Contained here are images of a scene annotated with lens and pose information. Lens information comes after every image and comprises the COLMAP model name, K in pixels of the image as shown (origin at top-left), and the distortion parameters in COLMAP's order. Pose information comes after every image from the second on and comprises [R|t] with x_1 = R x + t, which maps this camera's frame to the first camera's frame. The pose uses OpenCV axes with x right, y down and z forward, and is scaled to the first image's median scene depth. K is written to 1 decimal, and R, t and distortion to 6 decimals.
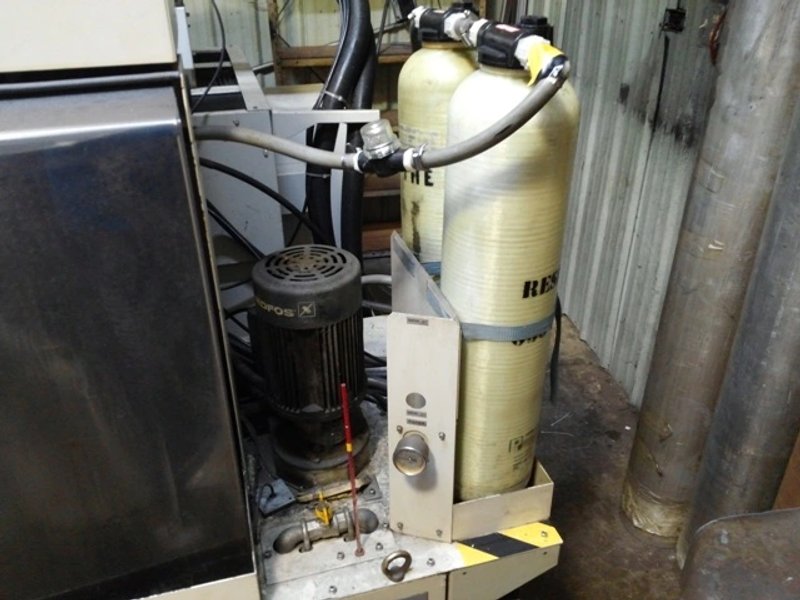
lens RADIAL K [[662.7, 0, 400.1], [0, 662.7, 284.1], [0, 0, 1]] dist [0.100248, -0.207377]
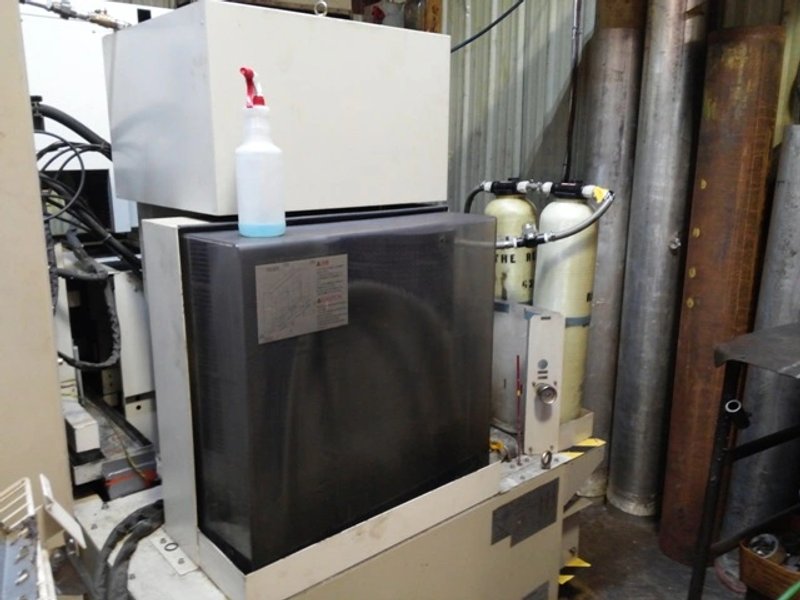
lens RADIAL K [[662.7, 0, 400.1], [0, 662.7, 284.1], [0, 0, 1]] dist [0.100248, -0.207377]
pose [[0.908508, -0.068431, 0.412227, -1.074553], [0.177269, 0.956448, -0.231911, 0.309260], [-0.378404, 0.283768, 0.881071, -0.586717]]
